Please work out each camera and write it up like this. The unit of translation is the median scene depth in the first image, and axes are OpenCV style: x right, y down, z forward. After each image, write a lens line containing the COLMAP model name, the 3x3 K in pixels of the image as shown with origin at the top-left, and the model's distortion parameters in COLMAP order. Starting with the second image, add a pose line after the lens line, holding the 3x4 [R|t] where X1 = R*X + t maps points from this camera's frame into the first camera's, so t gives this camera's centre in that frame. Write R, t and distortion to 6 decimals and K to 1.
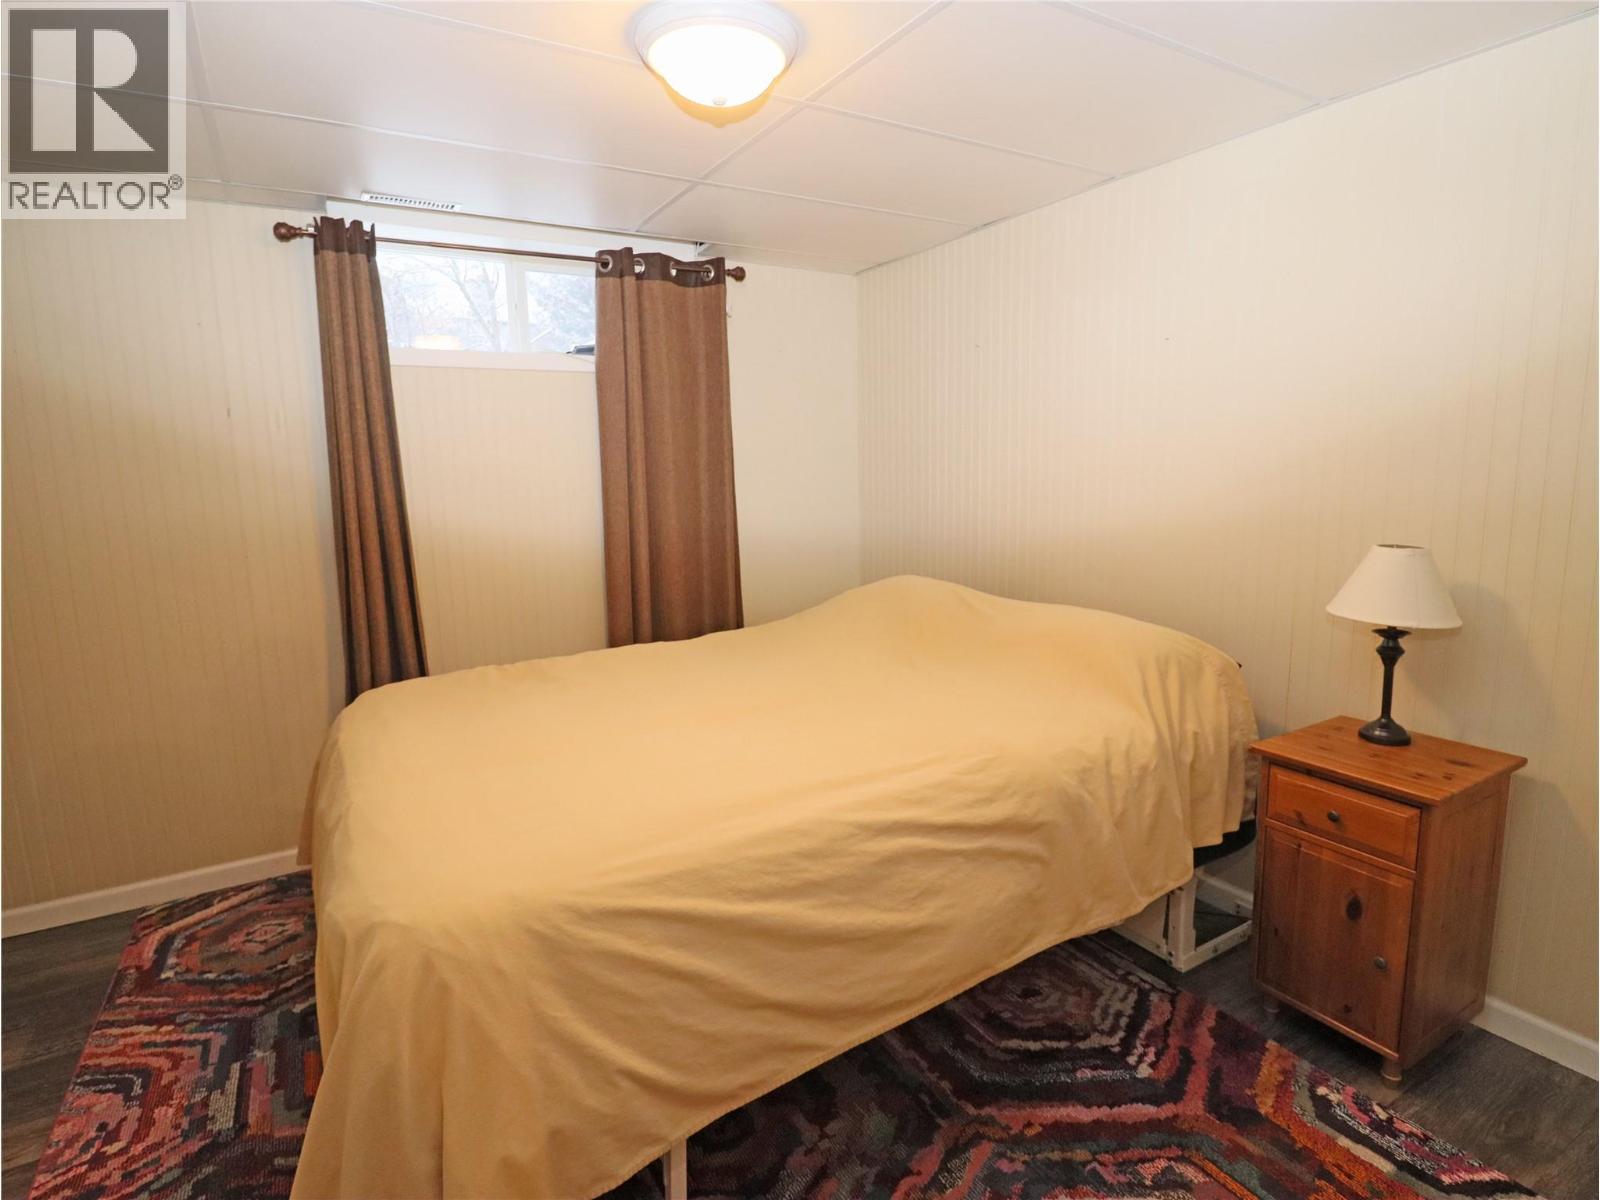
lens RADIAL K [[847.5, 0, 803.4], [0, 847.5, 594.4], [0, 0, 1]] dist [-0.005173, -0.001441]
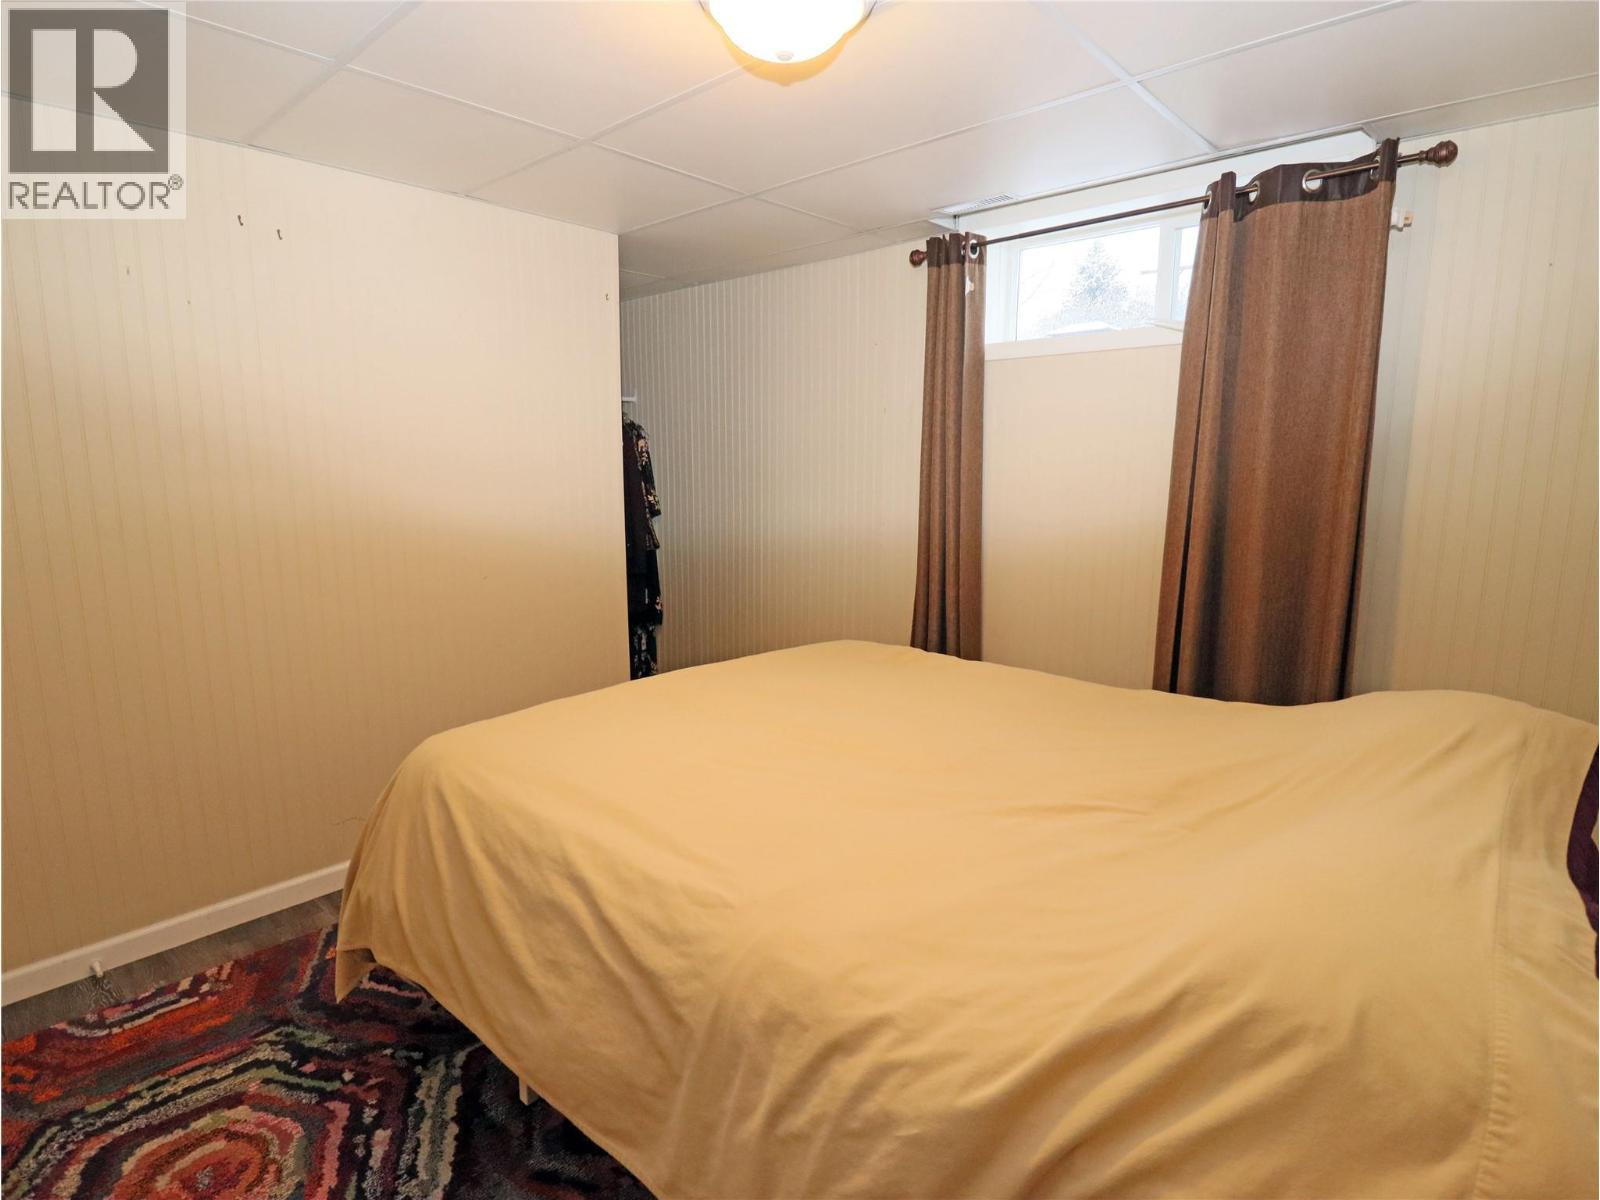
lens RADIAL K [[864.8, 0, 798.8], [0, 864.8, 609.6], [0, 0, 1]] dist [-0.051419, -0.000260]
pose [[0.243876, 0.179435, -0.953062, 0.543388], [-0.155391, 0.977267, 0.144229, -0.090481], [0.957276, 0.112923, 0.266215, 0.547062]]
